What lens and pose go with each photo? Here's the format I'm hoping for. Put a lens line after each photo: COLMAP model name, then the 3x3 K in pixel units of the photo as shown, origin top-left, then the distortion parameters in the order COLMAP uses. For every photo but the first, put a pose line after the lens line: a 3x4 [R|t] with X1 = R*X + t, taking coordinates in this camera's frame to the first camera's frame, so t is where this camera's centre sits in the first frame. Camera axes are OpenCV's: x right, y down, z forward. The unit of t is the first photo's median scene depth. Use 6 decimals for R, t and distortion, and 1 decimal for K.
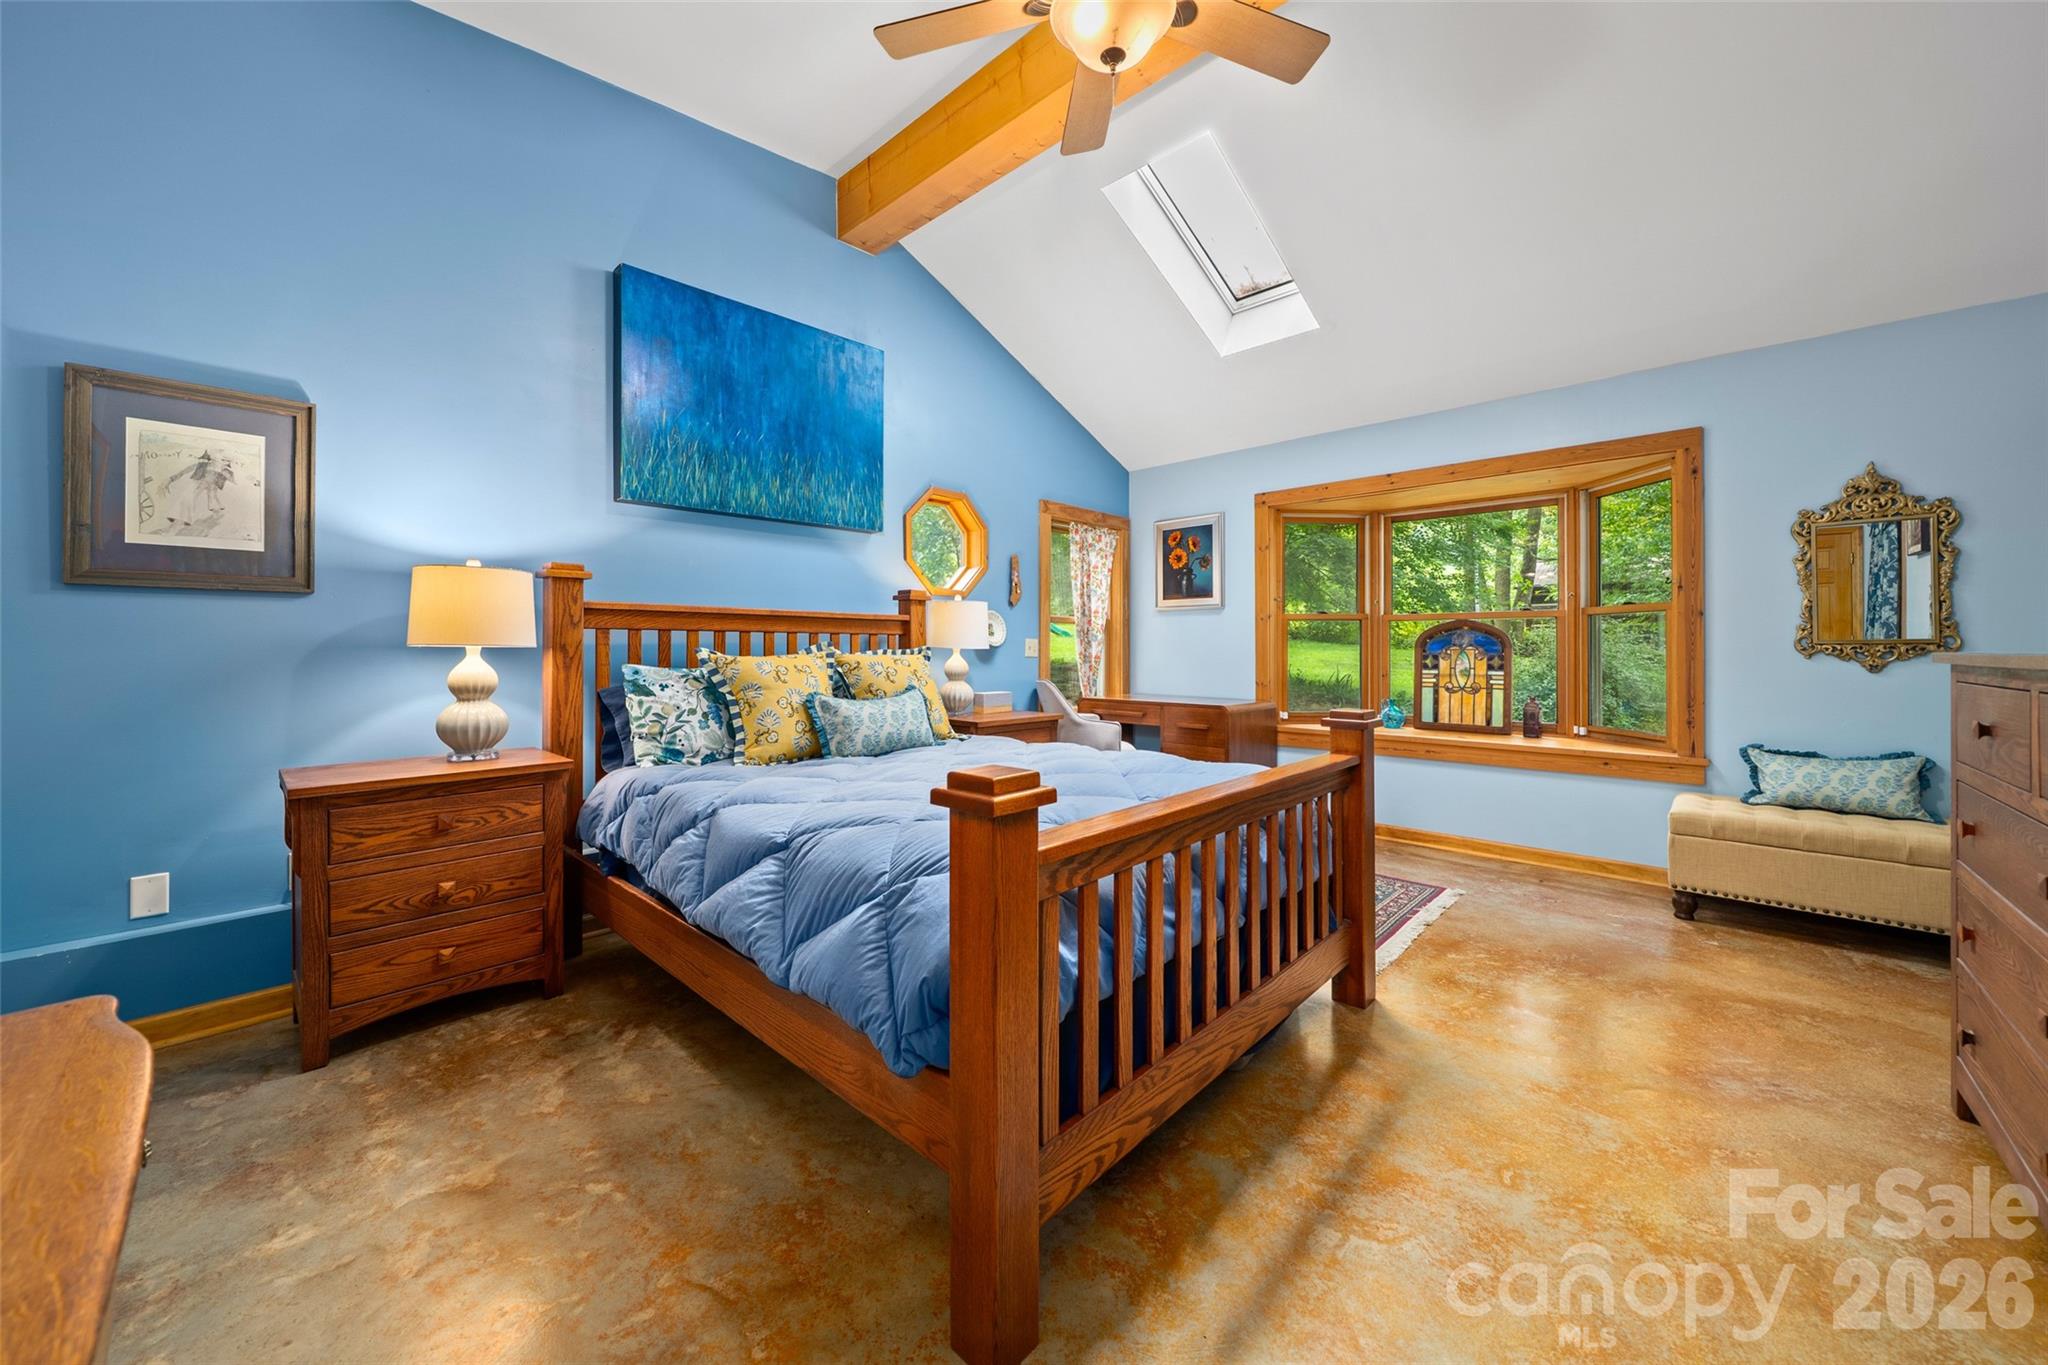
lens RADIAL K [[749.3, 0, 1016.8], [0, 749.3, 672.0], [0, 0, 1]] dist [-0.000732, -0.000096]
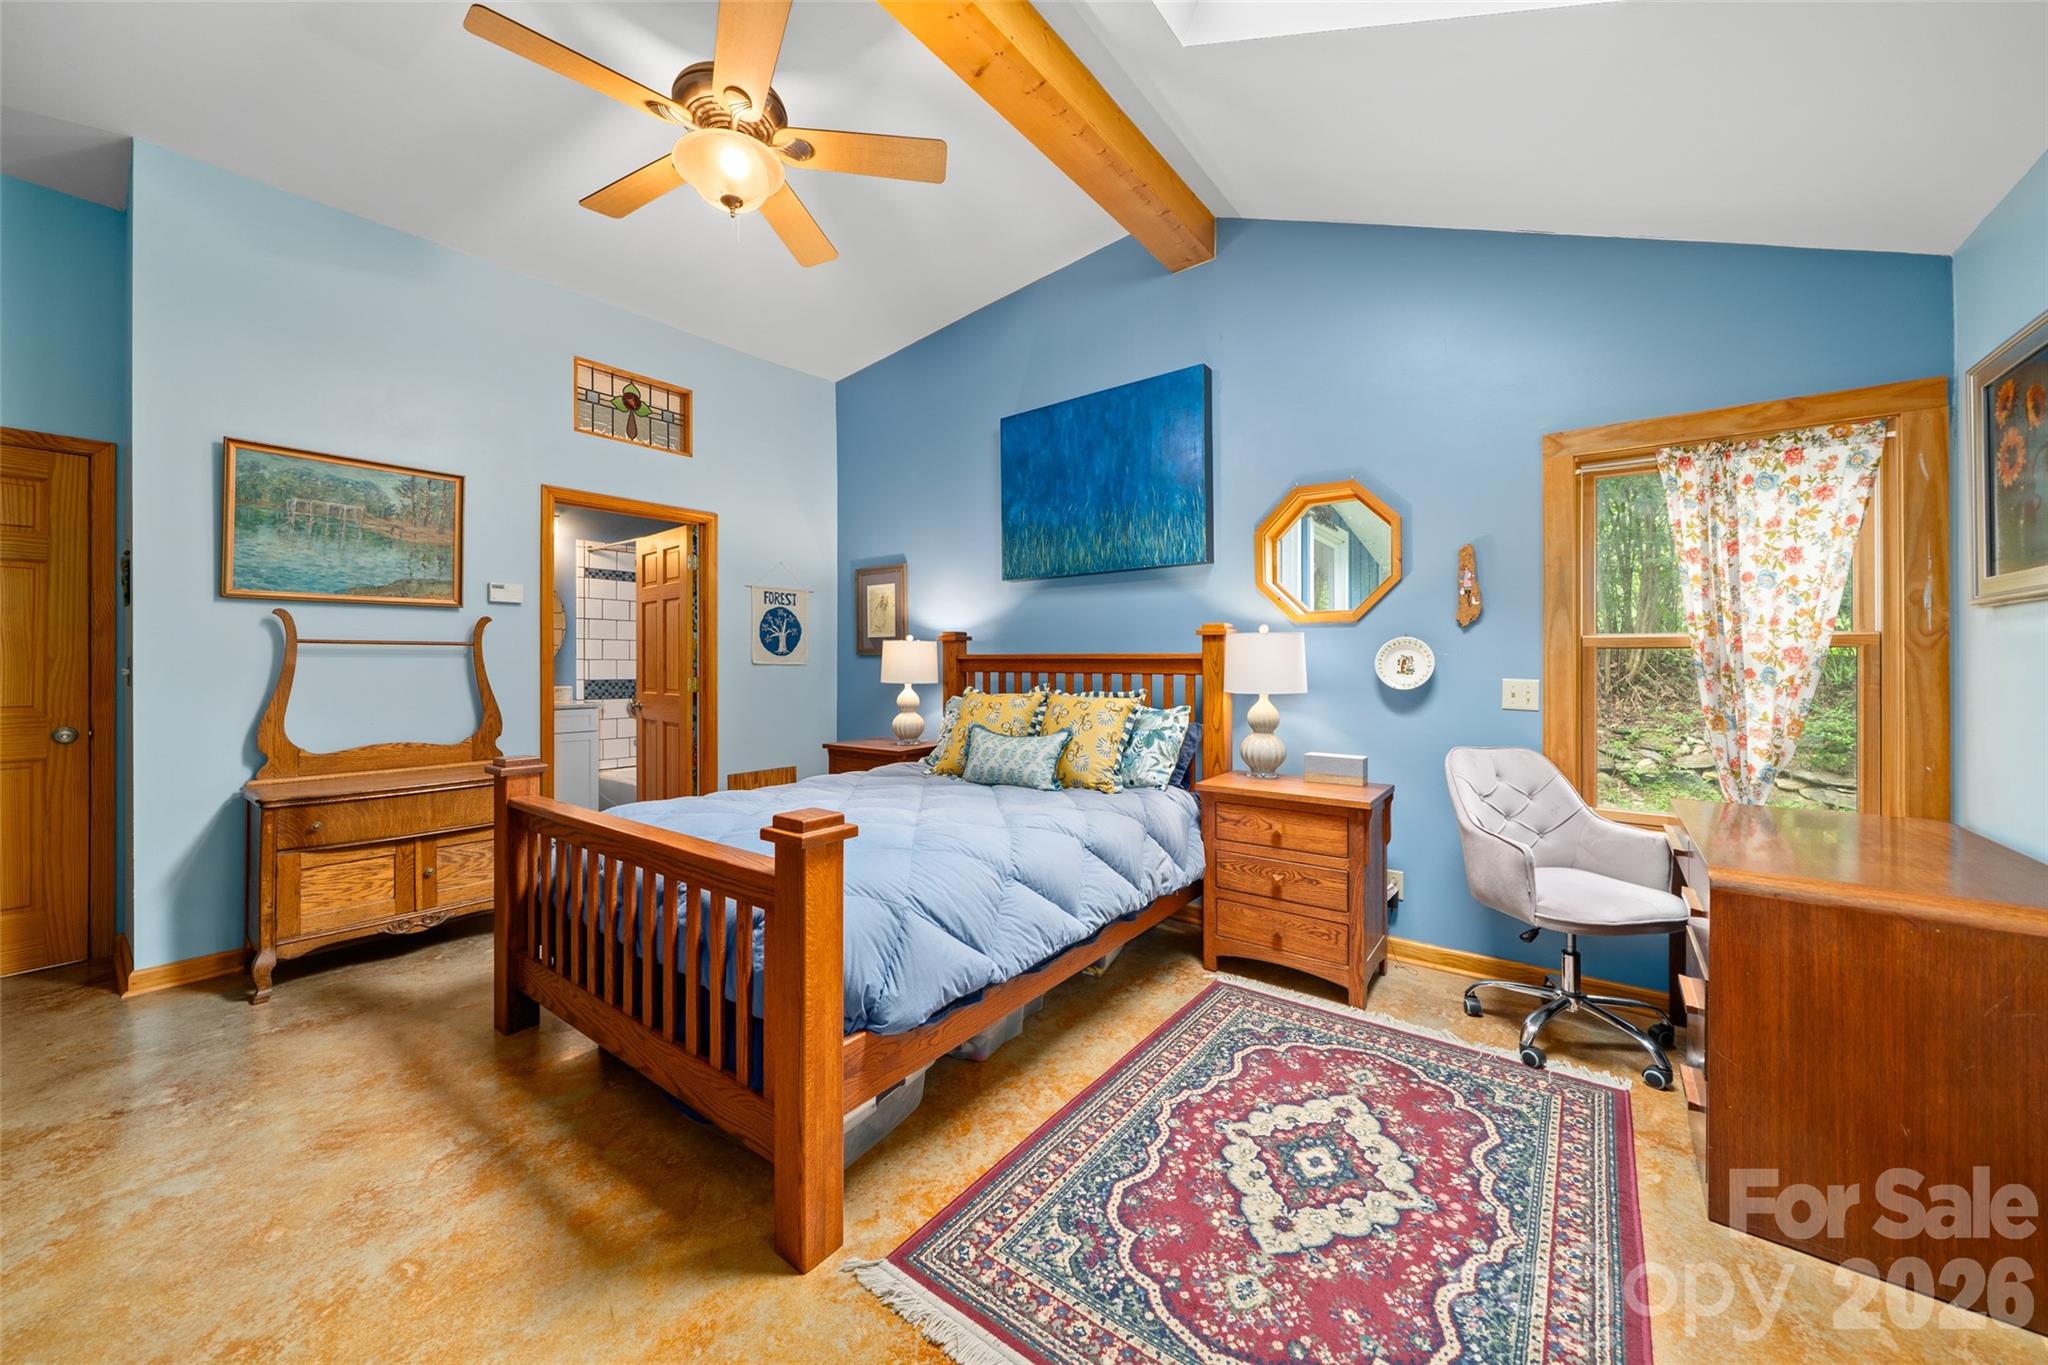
lens RADIAL K [[749.3, 0, 1016.8], [0, 749.3, 672.0], [0, 0, 1]] dist [-0.000732, -0.000096]
pose [[0.100120, 0.003861, -0.994968, 0.791620], [-0.037187, 0.999308, 0.000136, -0.050758], [0.994280, 0.036987, 0.100194, 0.777514]]
